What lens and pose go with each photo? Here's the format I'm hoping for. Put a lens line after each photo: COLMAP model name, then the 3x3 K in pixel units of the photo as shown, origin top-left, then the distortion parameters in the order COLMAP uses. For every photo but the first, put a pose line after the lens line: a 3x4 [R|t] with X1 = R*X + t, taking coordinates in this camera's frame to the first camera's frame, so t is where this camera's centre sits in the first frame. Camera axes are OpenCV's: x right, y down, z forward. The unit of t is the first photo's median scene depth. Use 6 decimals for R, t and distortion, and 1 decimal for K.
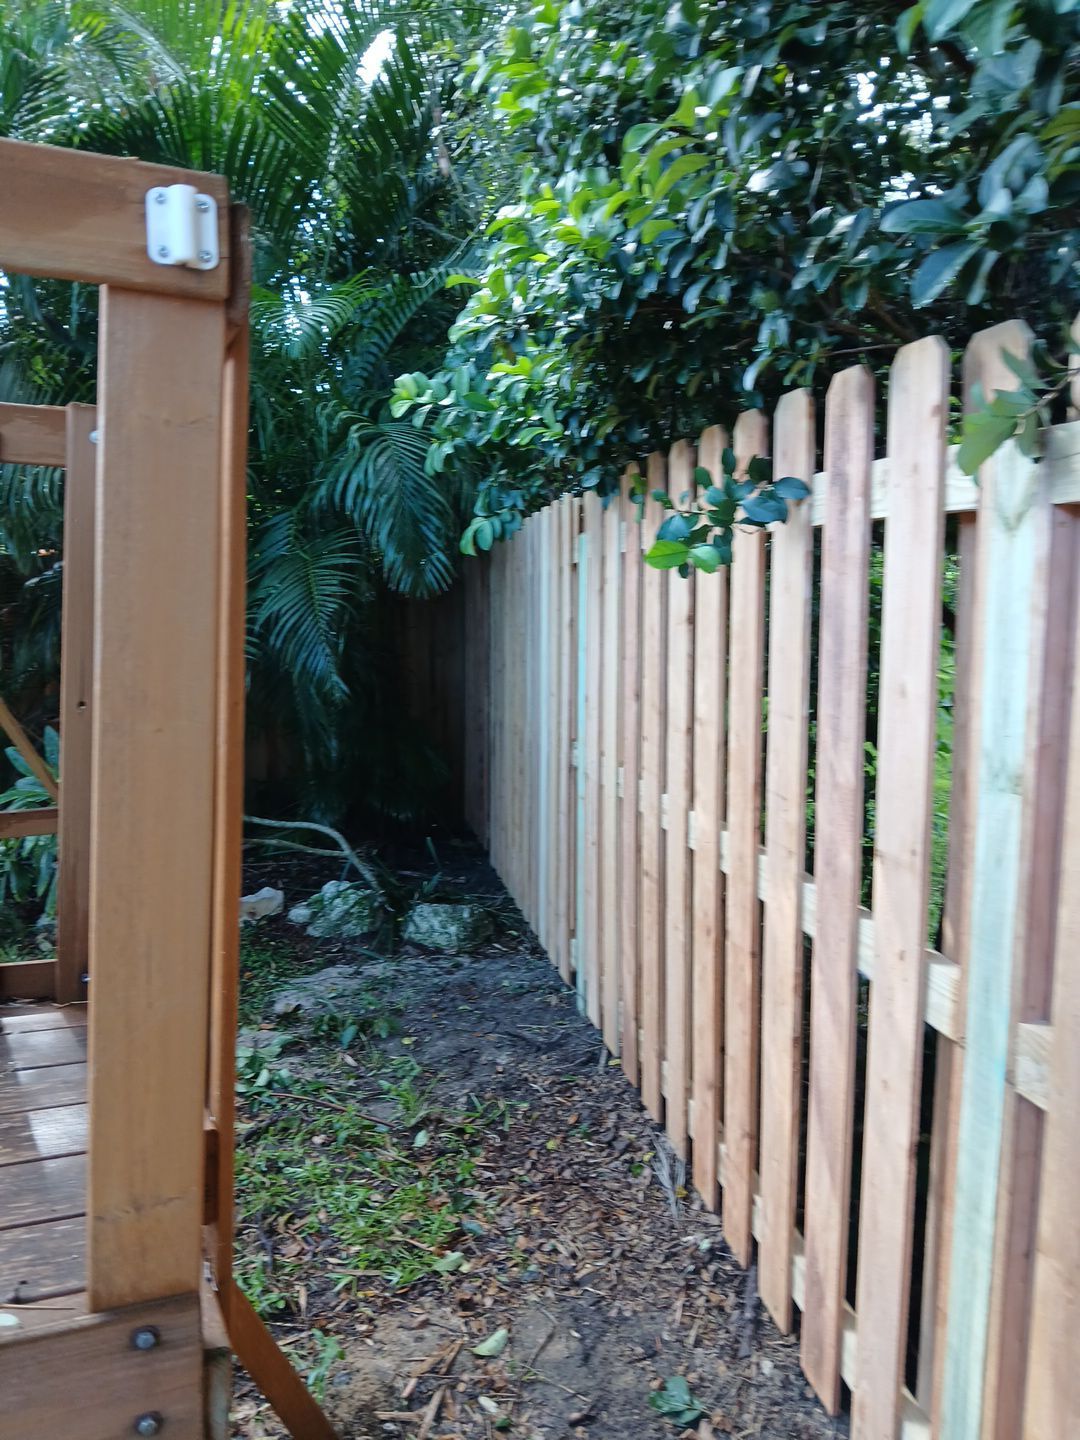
lens RADIAL K [[1074.1, 0, 541.4], [0, 1074.1, 722.6], [0, 0, 1]] dist [0.049901, -0.065828]
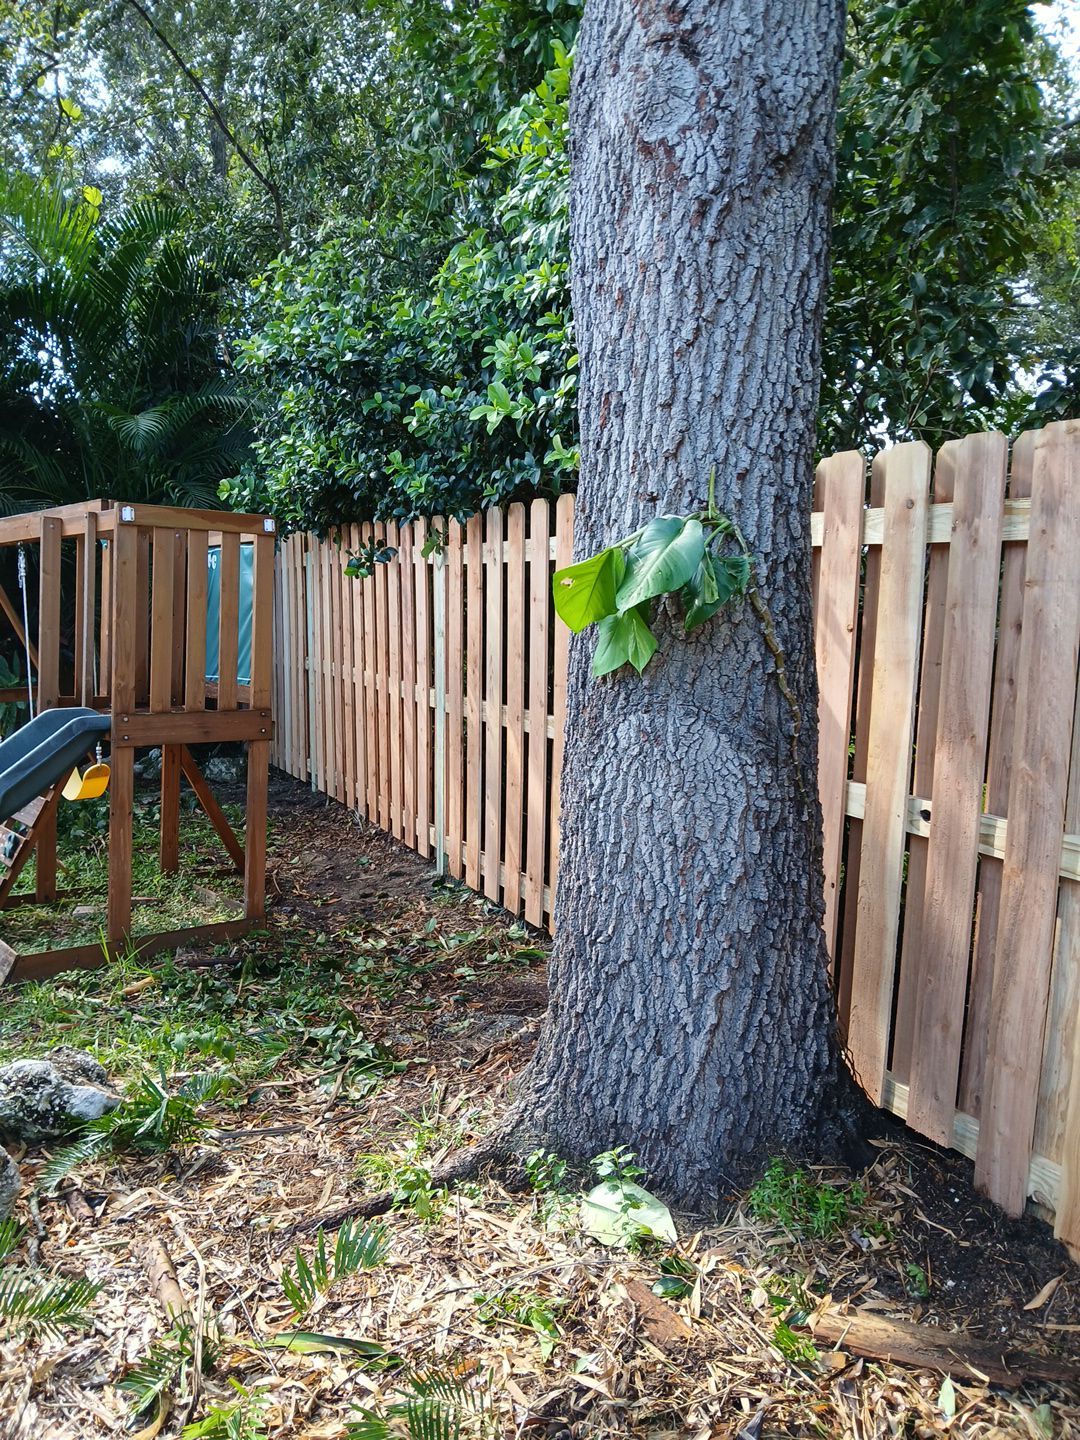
lens RADIAL K [[1074.1, 0, 540.2], [0, 1074.1, 718.9], [0, 0, 1]] dist [0.049901, -0.065828]
pose [[0.958354, -0.033854, 0.283569, -0.206685], [0.028377, 0.999323, 0.023402, 0.167639], [-0.284169, -0.014381, 0.958666, -1.723903]]
